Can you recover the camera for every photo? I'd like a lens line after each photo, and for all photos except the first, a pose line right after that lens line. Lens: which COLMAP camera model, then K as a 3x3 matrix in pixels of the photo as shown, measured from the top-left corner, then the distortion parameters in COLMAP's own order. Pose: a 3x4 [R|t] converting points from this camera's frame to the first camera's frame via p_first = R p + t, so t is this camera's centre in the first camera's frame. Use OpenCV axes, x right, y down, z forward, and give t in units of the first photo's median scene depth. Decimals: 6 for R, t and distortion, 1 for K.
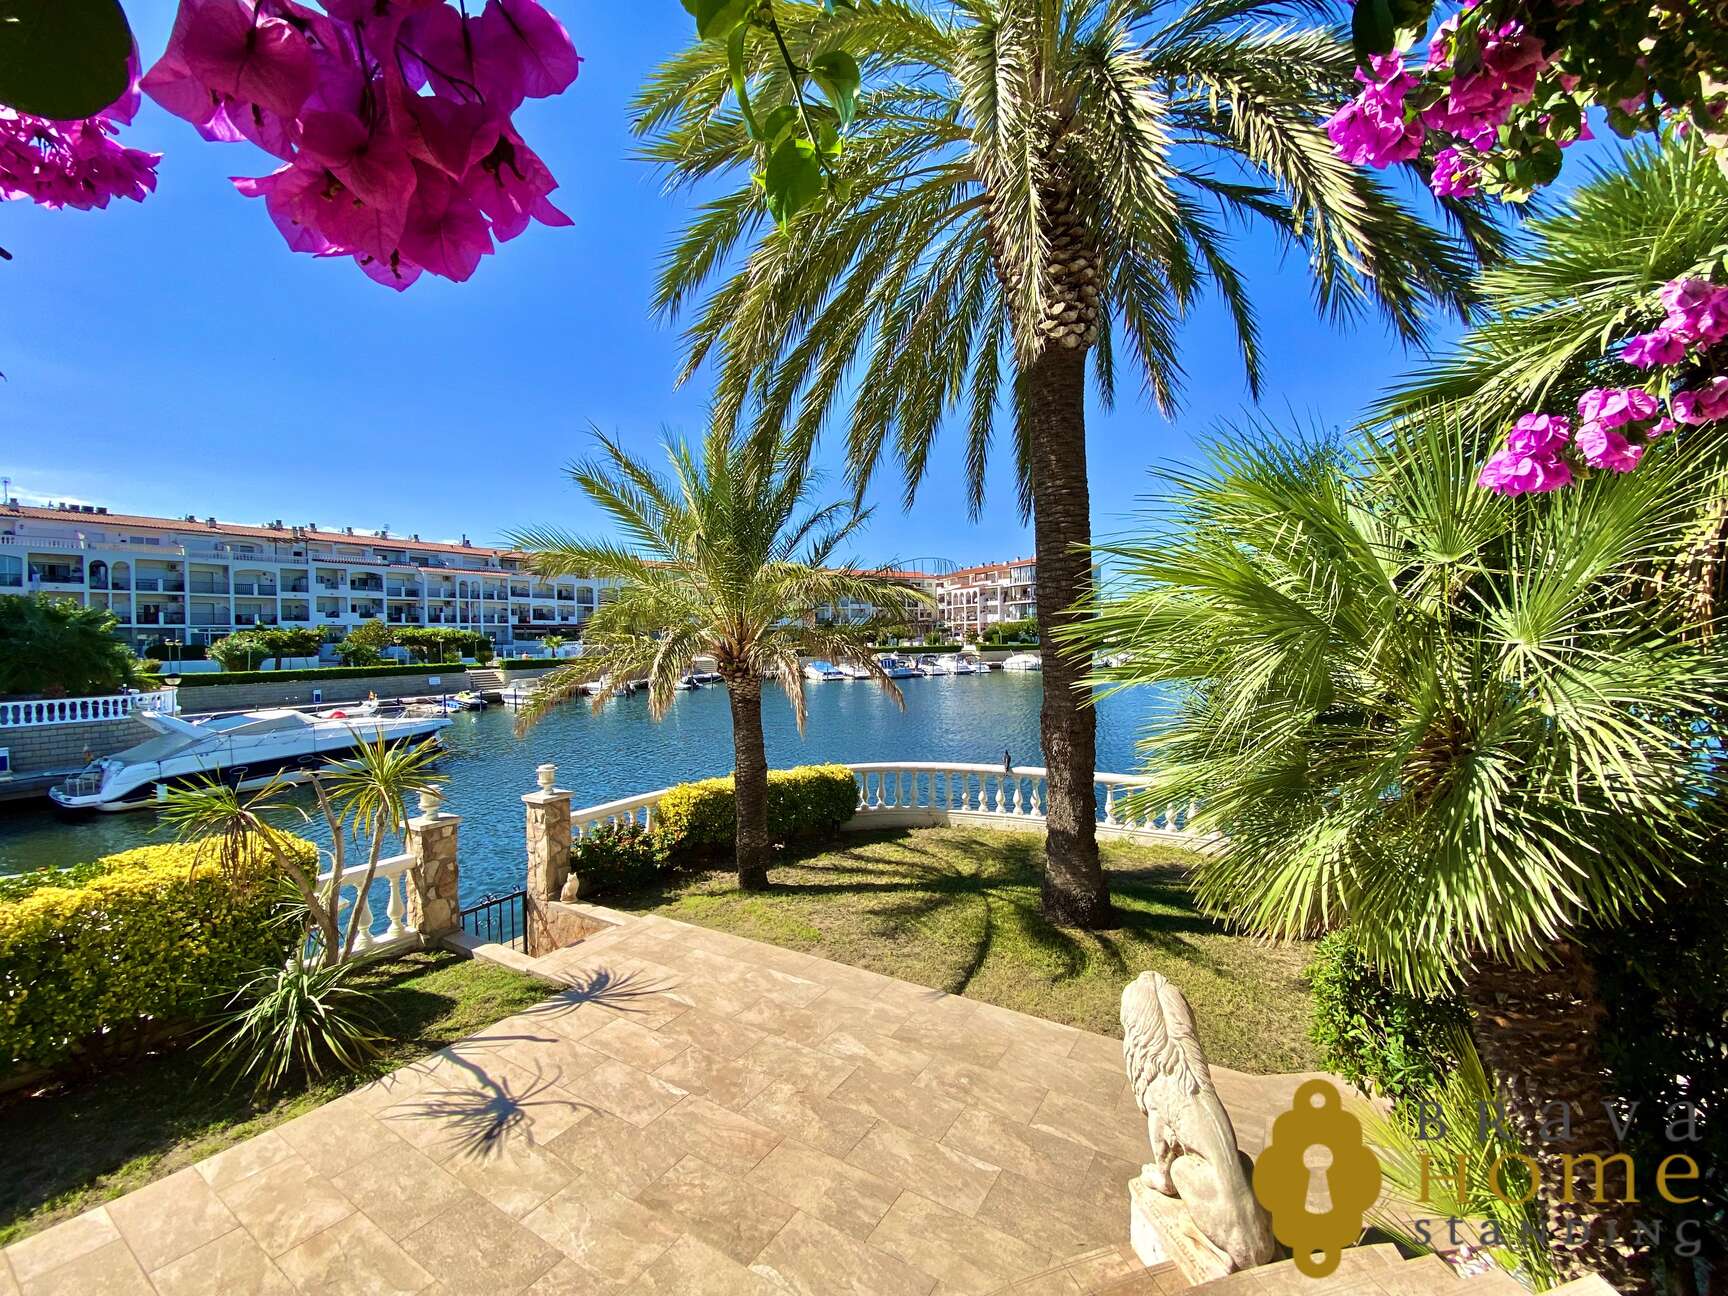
lens RADIAL K [[697.0, 0, 869.2], [0, 697.0, 648.0], [0, 0, 1]] dist [0.012290, -0.016181]
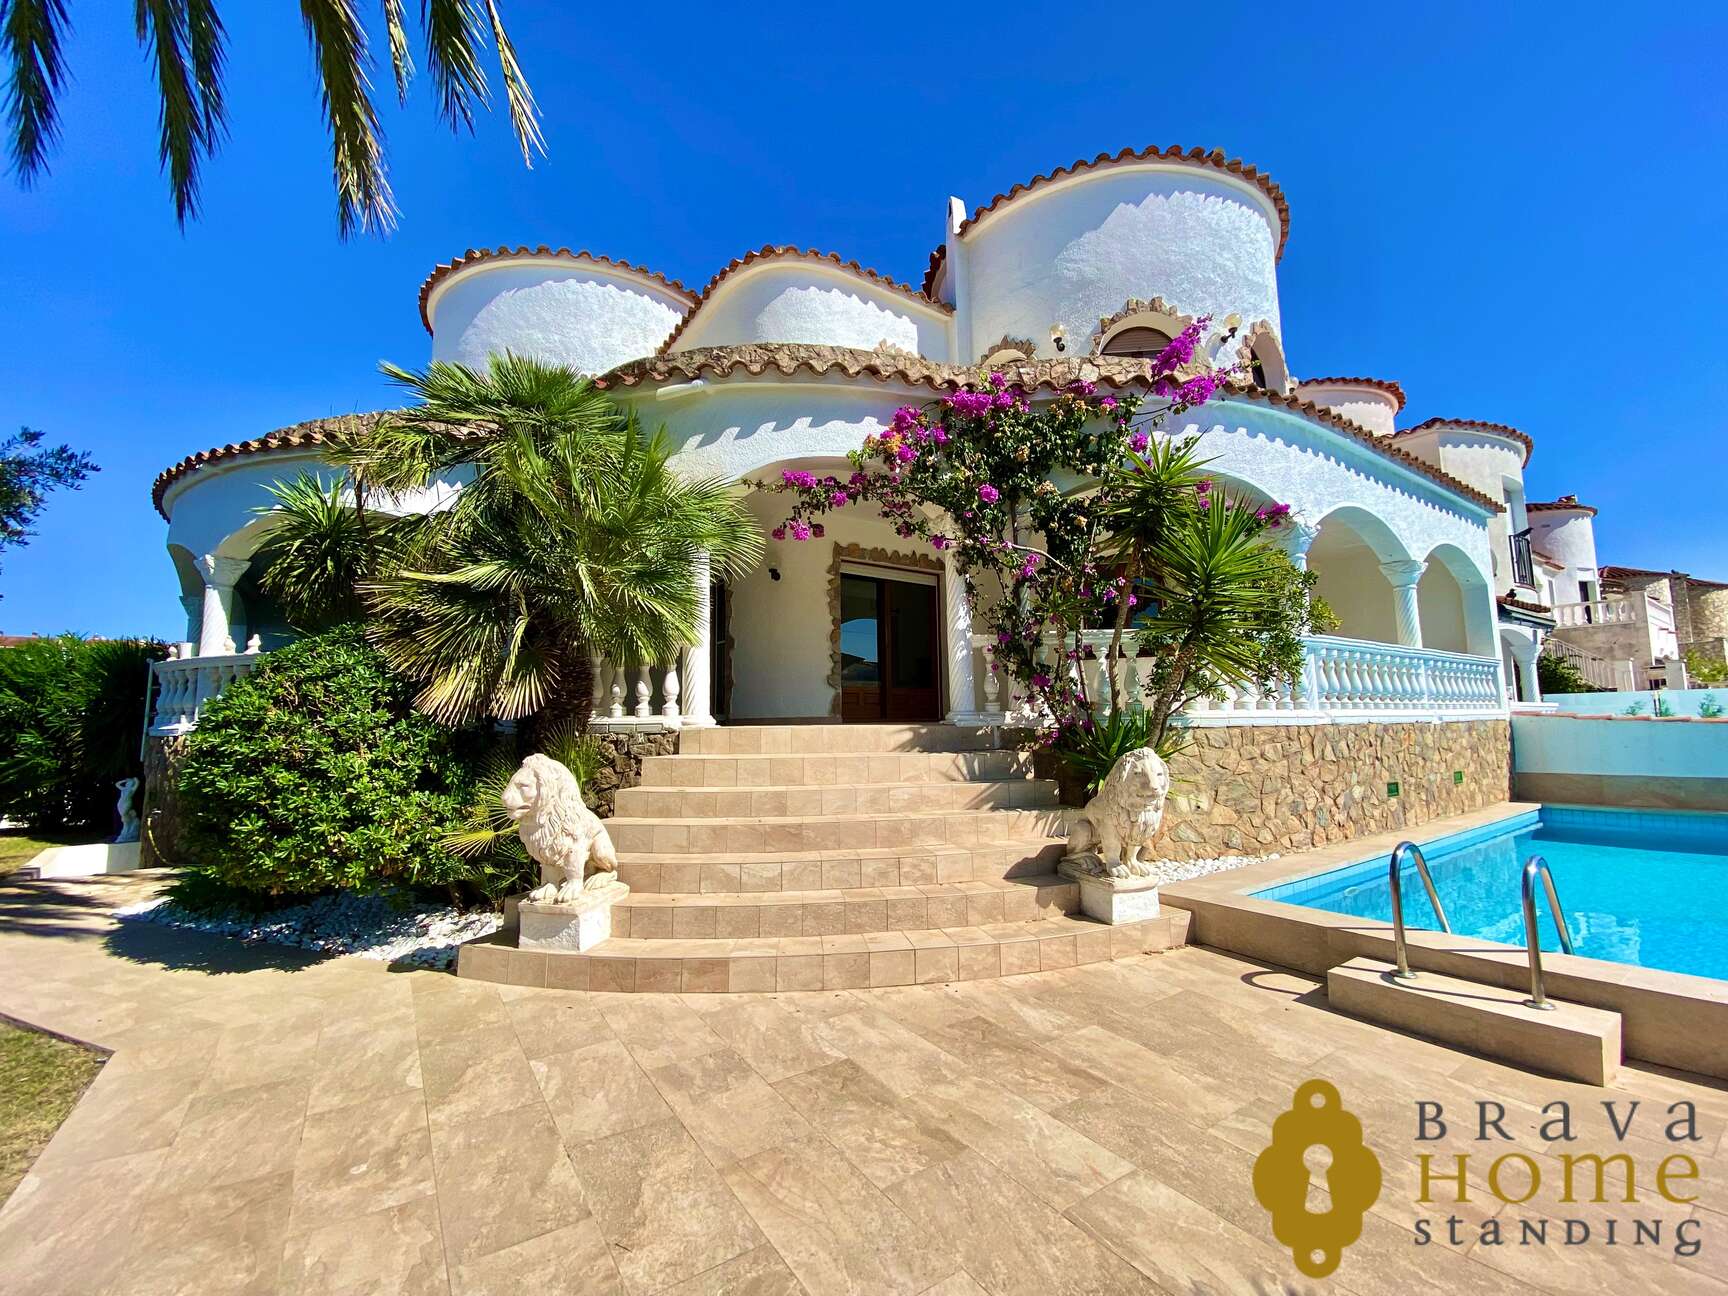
lens RADIAL K [[697.0, 0, 860.6], [0, 697.0, 650.6], [0, 0, 1]] dist [0.012290, -0.016181]
pose [[-0.912395, 0.065086, 0.404104, -0.374749], [0.032356, 0.995656, -0.087308, 0.254088], [-0.408031, -0.066584, -0.910537, 1.160201]]
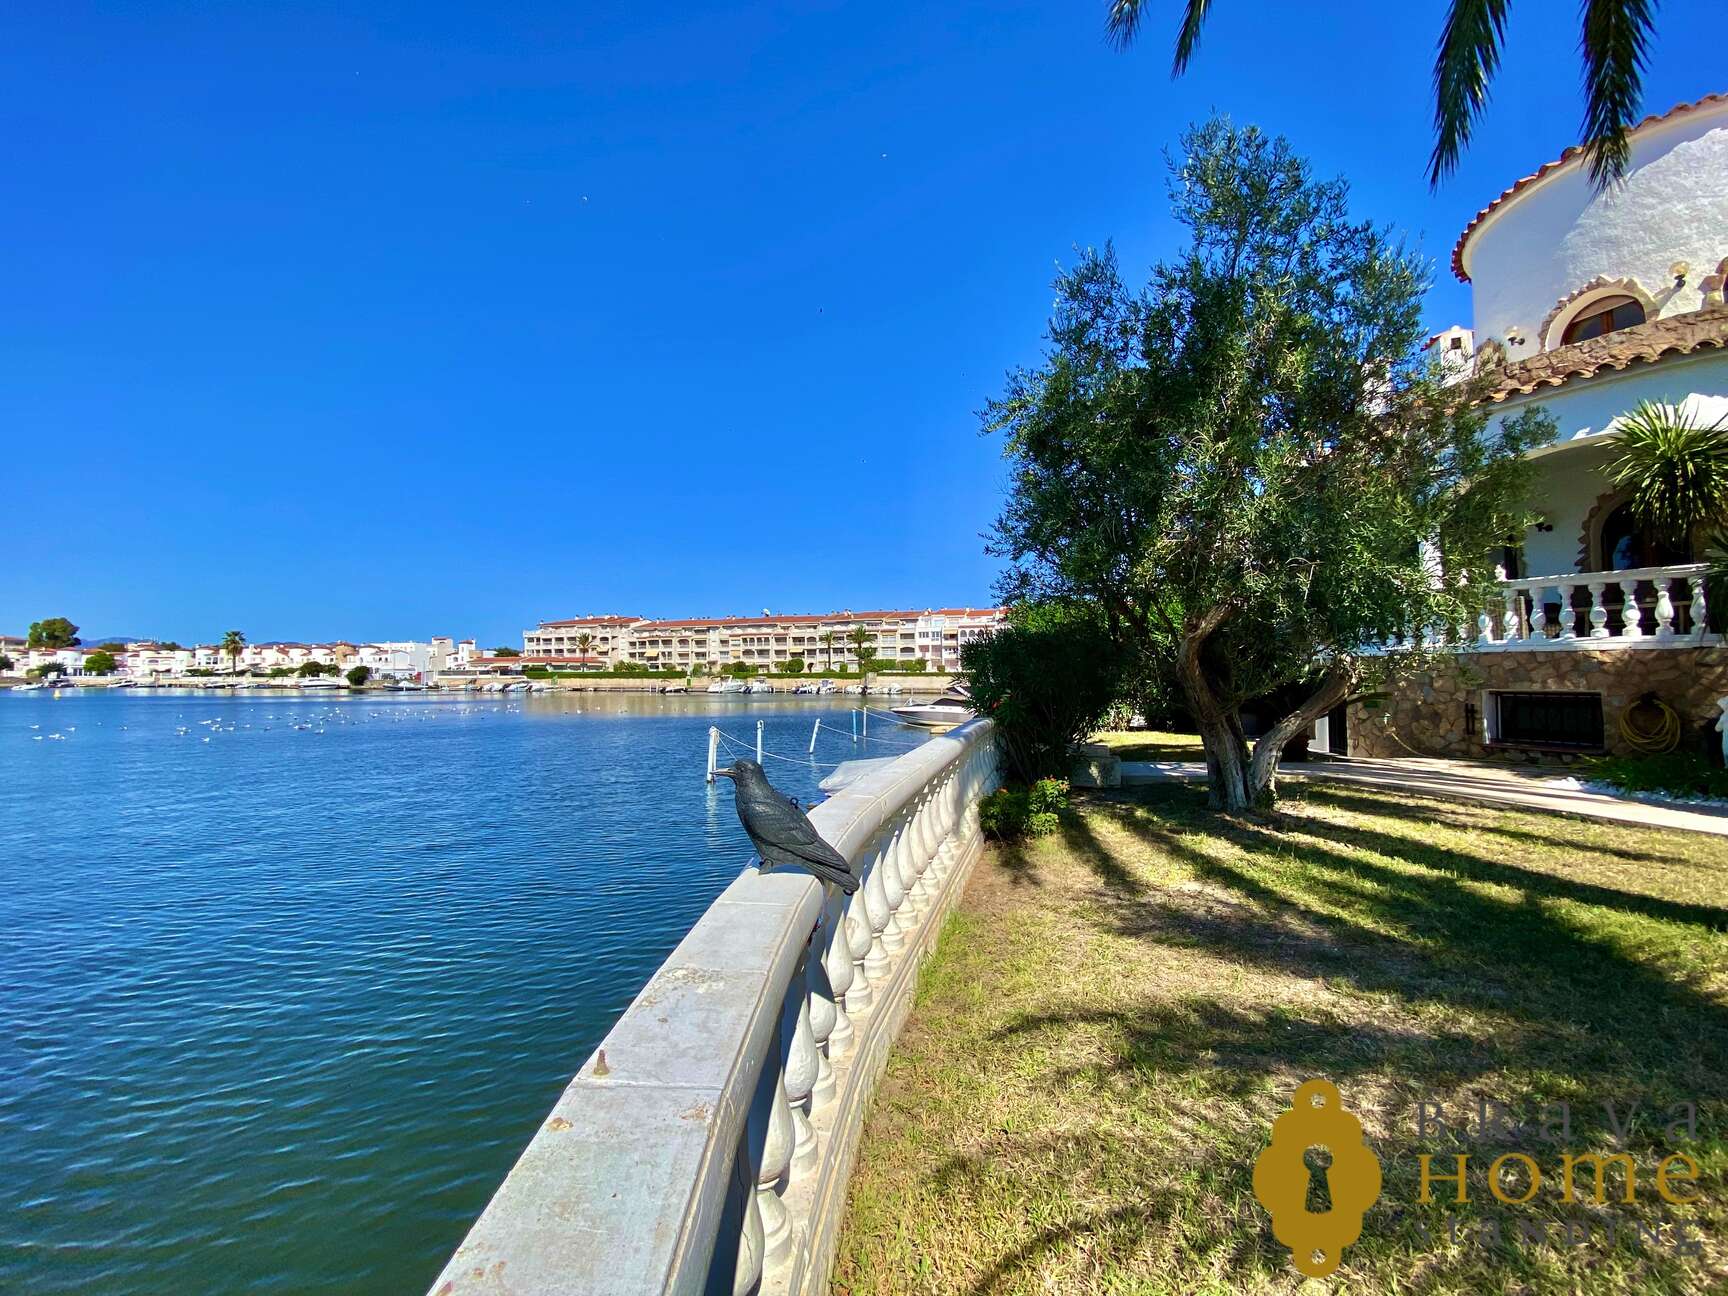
lens RADIAL K [[697.0, 0, 871.4], [0, 697.0, 643.7], [0, 0, 1]] dist [0.012290, -0.016181]
pose [[-0.239617, 0.053163, 0.969411, 0.117560], [0.027590, 0.998469, -0.047937, 0.280479], [-0.970475, 0.015259, -0.240717, 2.209966]]
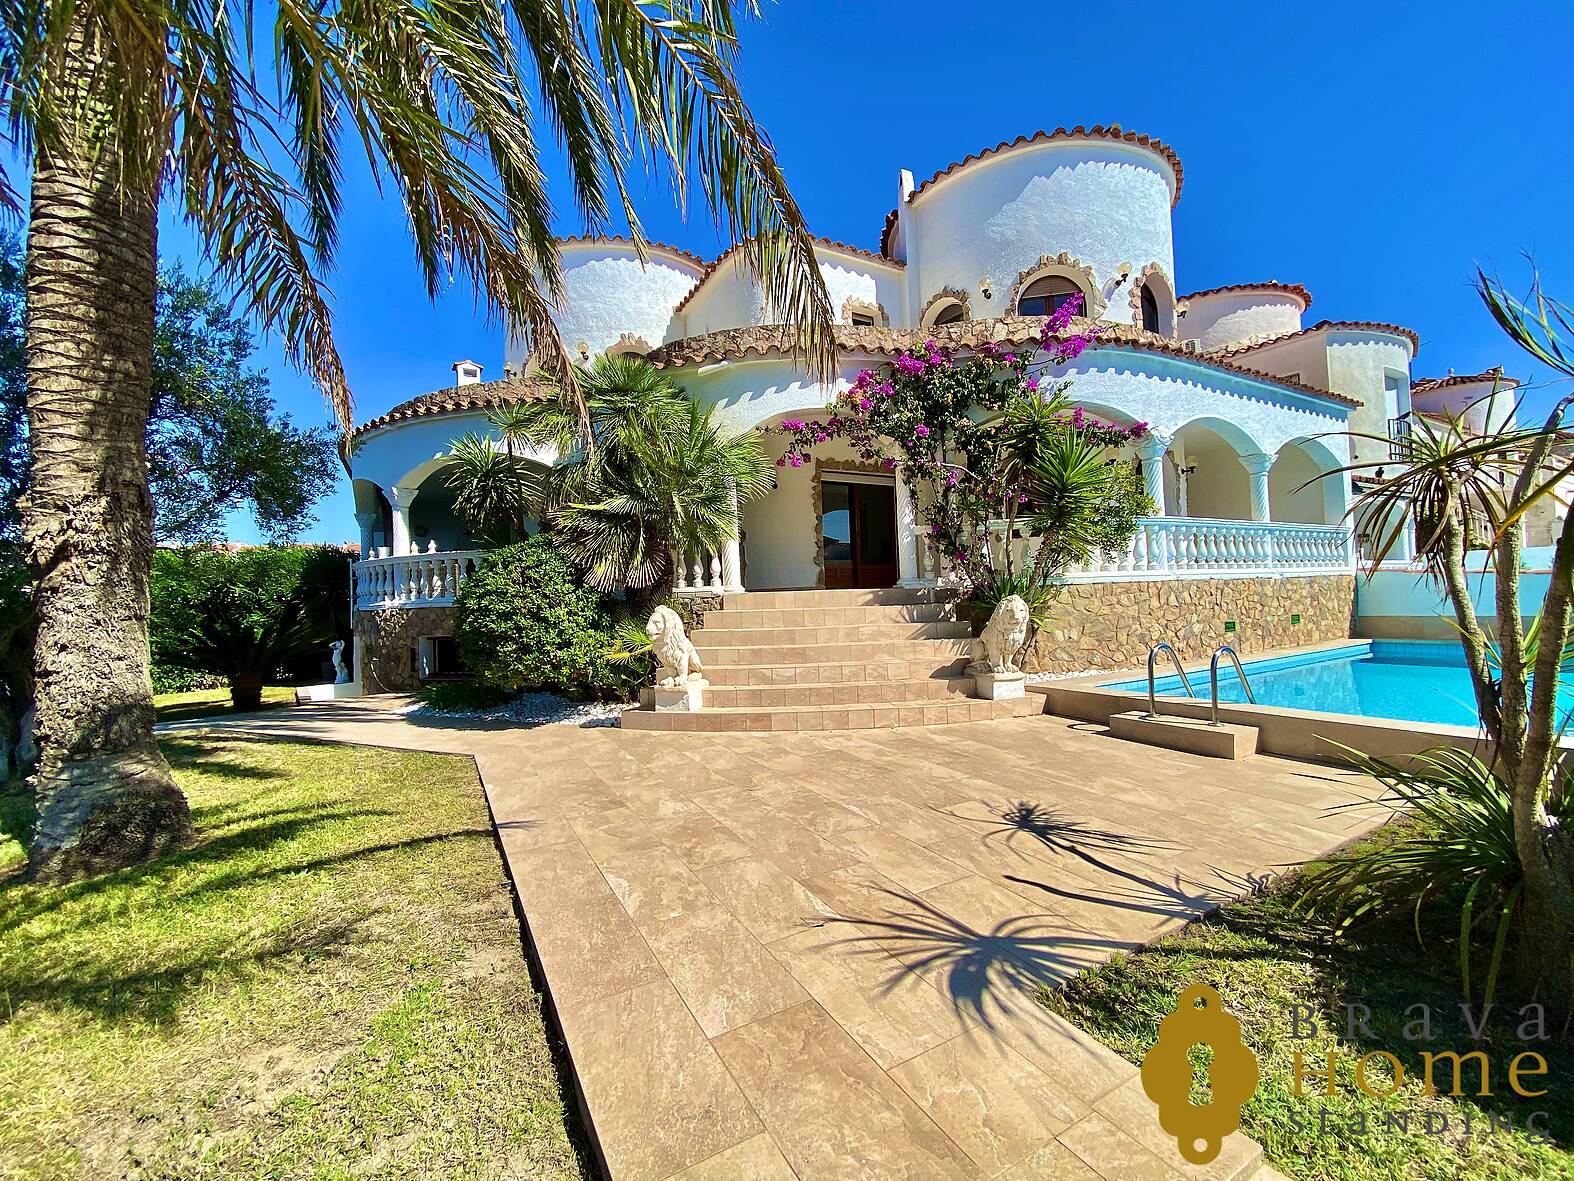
lens RADIAL K [[634.9, 0, 781.3], [0, 634.9, 593.5], [0, 0, 1]] dist [0.012290, -0.016181]
pose [[-0.871500, 0.048720, 0.487969, -0.549926], [0.057945, 0.998312, 0.003815, 0.273759], [-0.486960, 0.031600, -0.872852, 1.564288]]
